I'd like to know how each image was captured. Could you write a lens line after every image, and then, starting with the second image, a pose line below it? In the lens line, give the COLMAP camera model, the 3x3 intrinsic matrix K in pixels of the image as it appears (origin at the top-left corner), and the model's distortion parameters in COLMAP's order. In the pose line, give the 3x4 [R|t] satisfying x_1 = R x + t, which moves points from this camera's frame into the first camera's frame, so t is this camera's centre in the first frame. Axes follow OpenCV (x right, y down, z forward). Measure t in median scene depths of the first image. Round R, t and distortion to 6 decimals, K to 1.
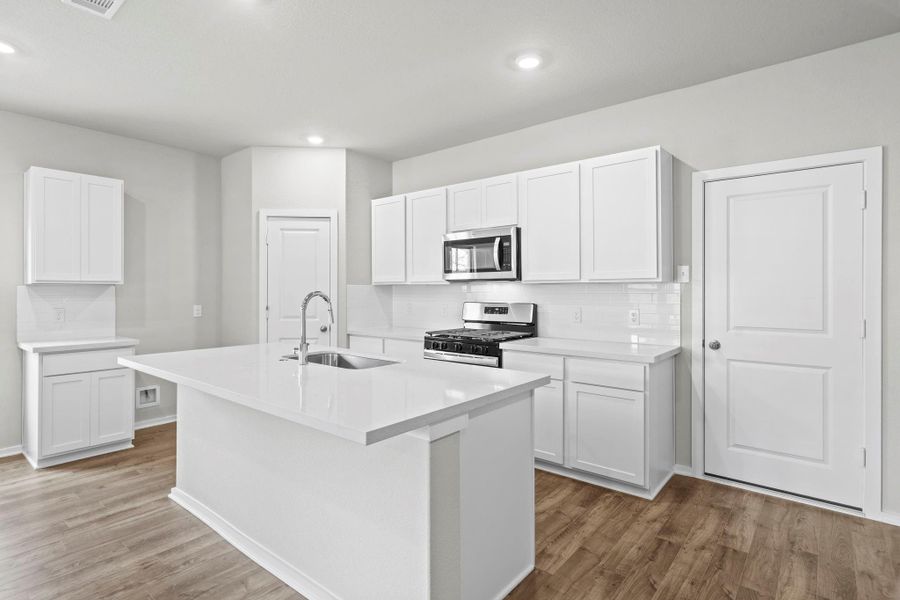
lens RADIAL K [[460.6, 0, 450.0], [0, 460.6, 300.0], [0, 0, 1]] dist [-0.001388, -0.000117]
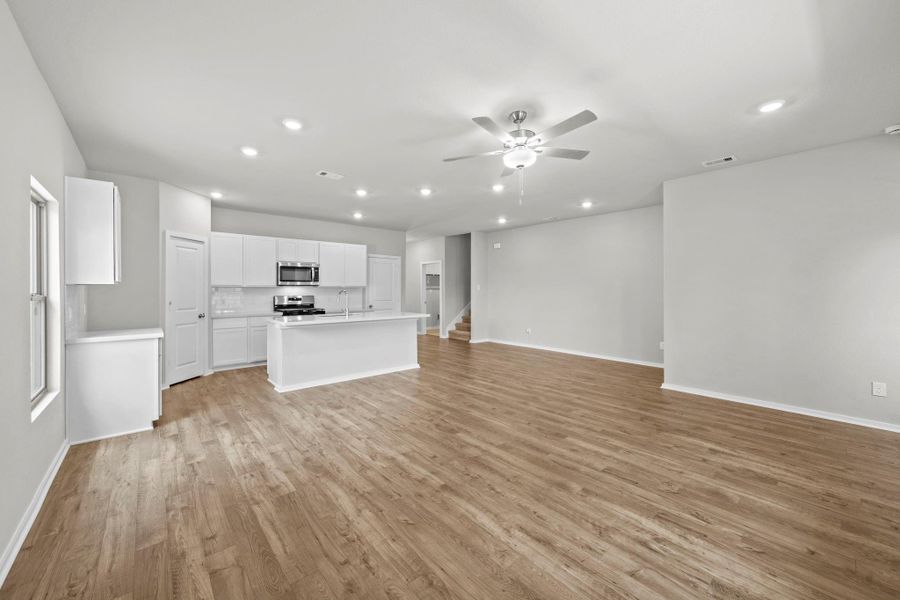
lens RADIAL K [[358.9, 0, 450.0], [0, 358.9, 300.0], [0, 0, 1]] dist [-0.001367, -0.000123]
pose [[0.166487, -0.024034, 0.985751, -1.418448], [0.022395, 0.999537, 0.020588, 0.006529], [-0.985789, 0.018649, 0.166948, 0.006829]]
